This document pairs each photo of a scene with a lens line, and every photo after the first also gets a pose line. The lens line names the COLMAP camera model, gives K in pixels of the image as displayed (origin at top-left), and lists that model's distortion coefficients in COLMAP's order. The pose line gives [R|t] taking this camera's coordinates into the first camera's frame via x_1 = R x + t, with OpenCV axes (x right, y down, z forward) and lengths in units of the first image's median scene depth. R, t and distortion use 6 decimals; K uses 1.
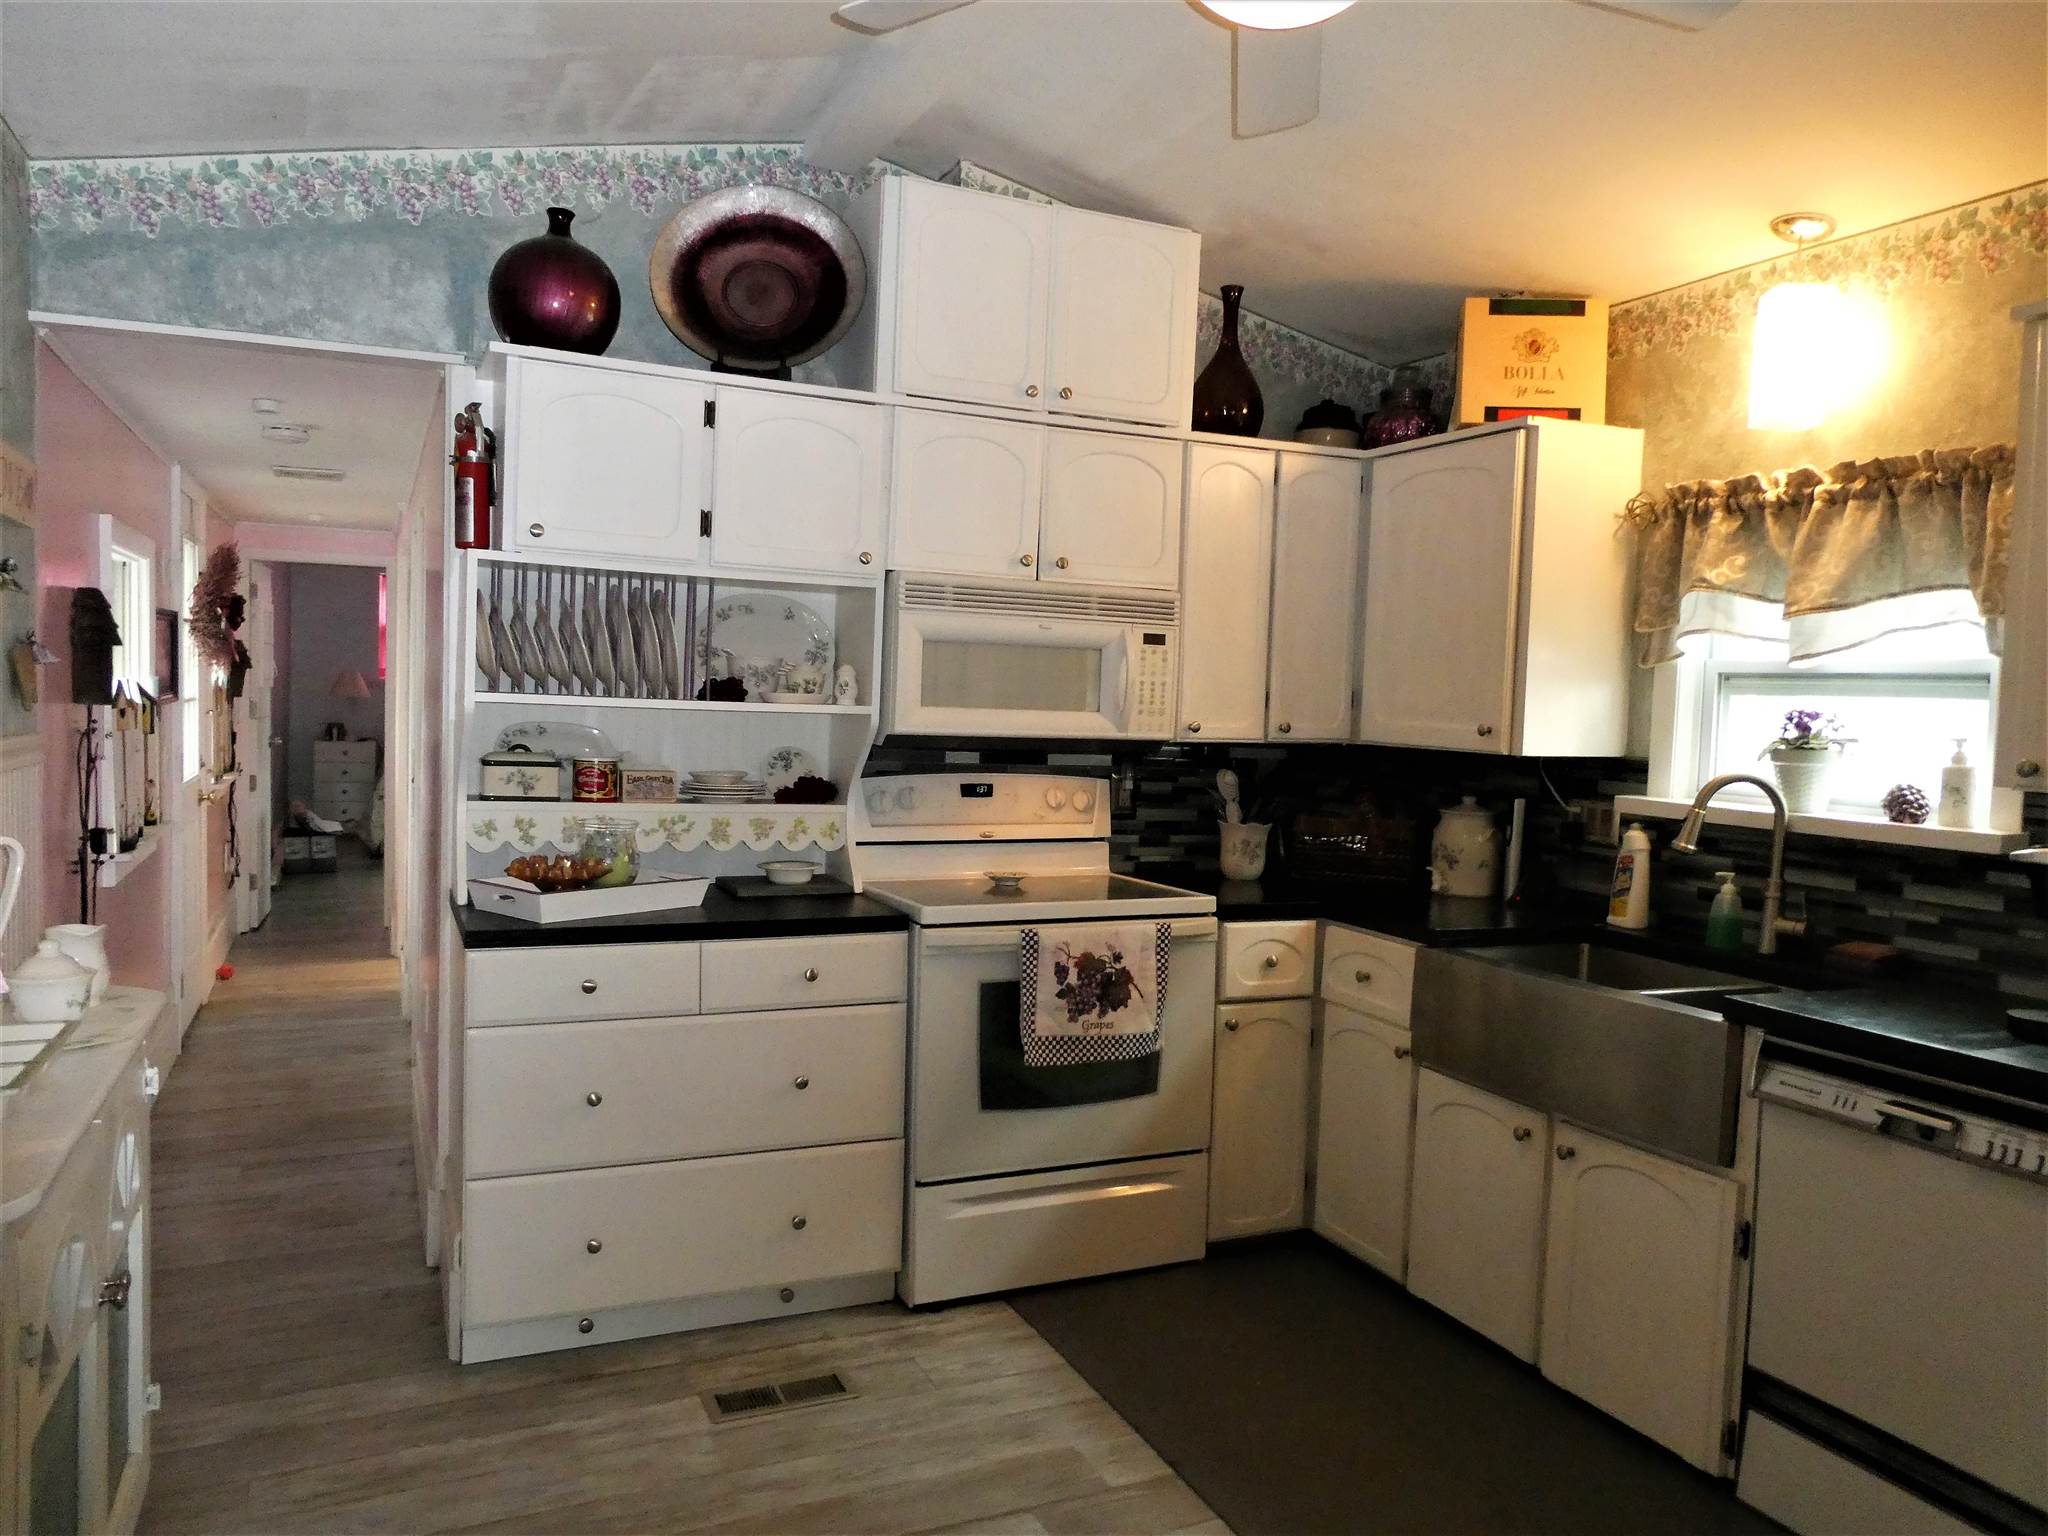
lens RADIAL K [[1467.1, 0, 1029.4], [0, 1467.1, 780.7], [0, 0, 1]] dist [0.021703, -0.034306]
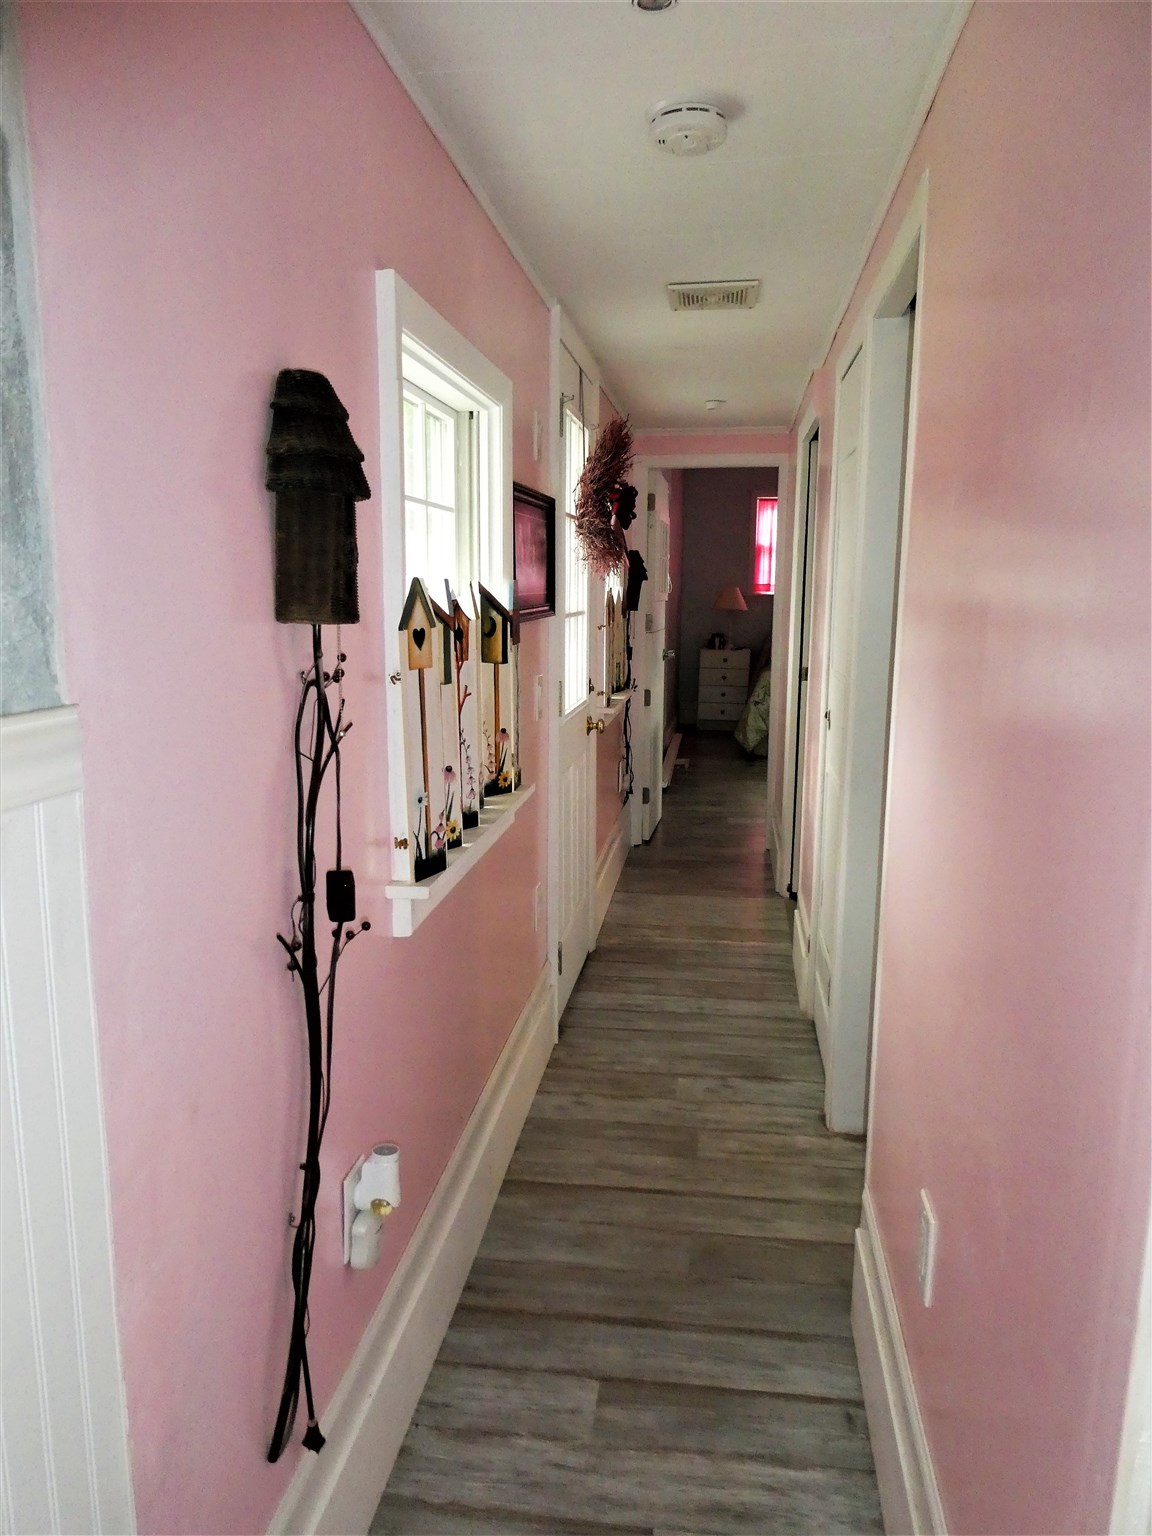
lens RADIAL K [[1100.3, 0, 576.5], [0, 1100.3, 770.2], [0, 0, 1]] dist [0.021703, -0.034306]
pose [[0.847574, 0.059162, -0.527370, -0.200717], [-0.011968, 0.995644, 0.092460, -0.020632], [0.530543, -0.072055, 0.844590, 0.397820]]
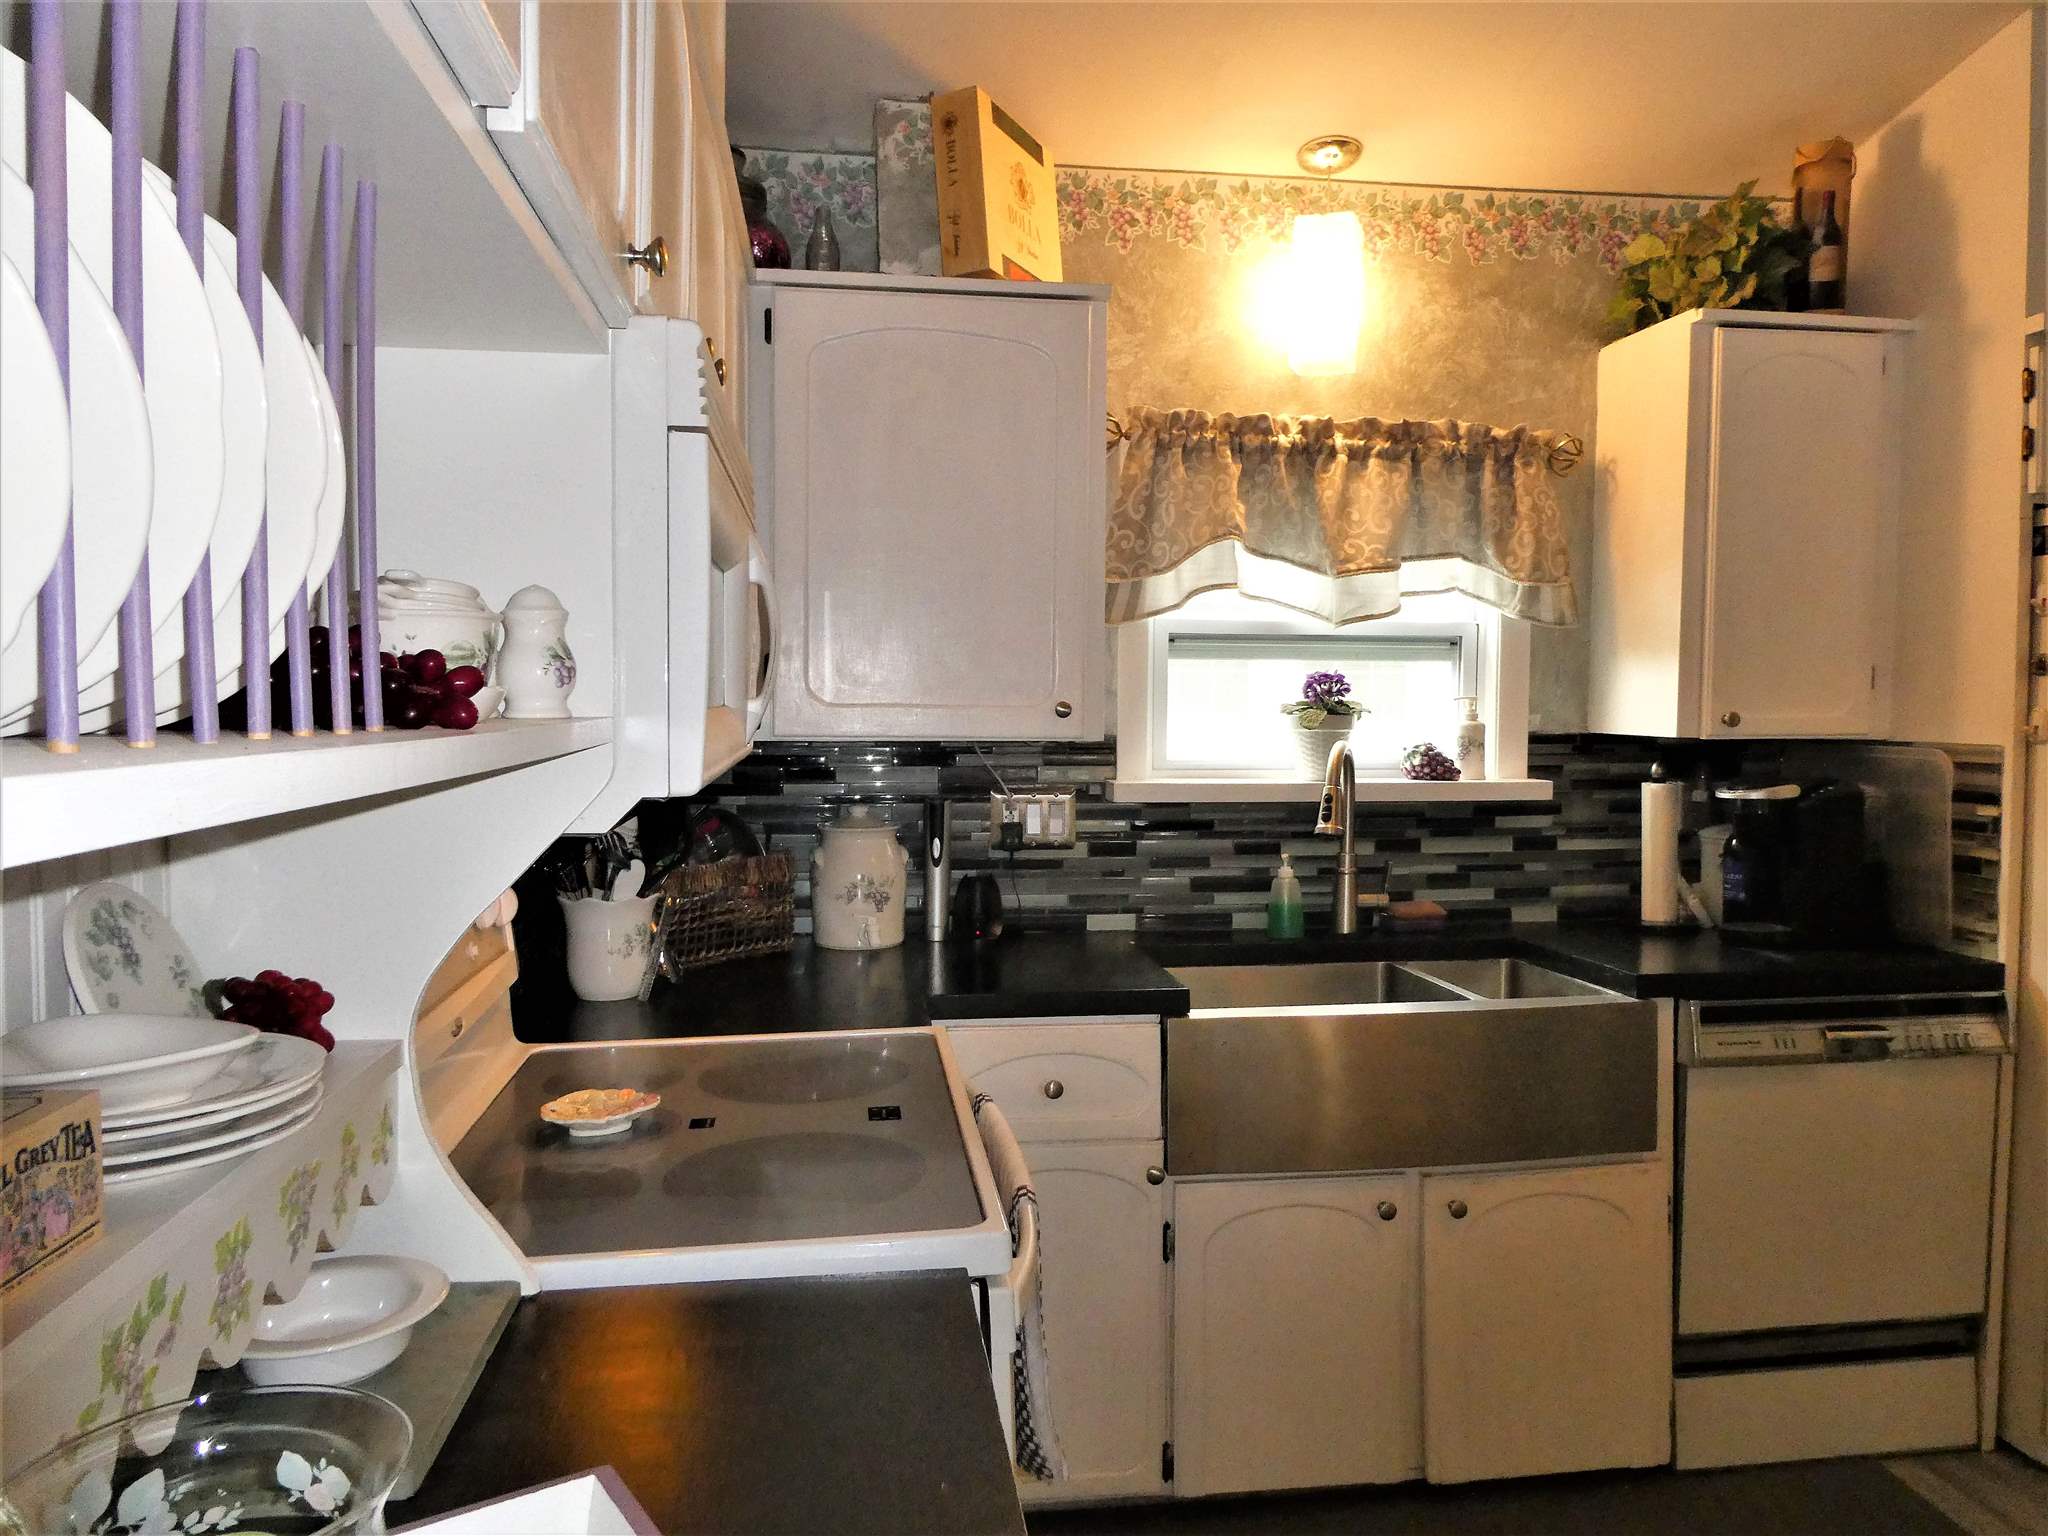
lens RADIAL K [[1476.1, 0, 1030.5], [0, 1476.1, 787.3], [0, 0, 1]] dist [0.004730, 0.000151]
pose [[0.282078, -0.087513, 0.955392, -0.476812], [0.063030, 0.995370, 0.072566, -0.059744], [-0.957319, 0.039749, 0.286288, 0.970438]]
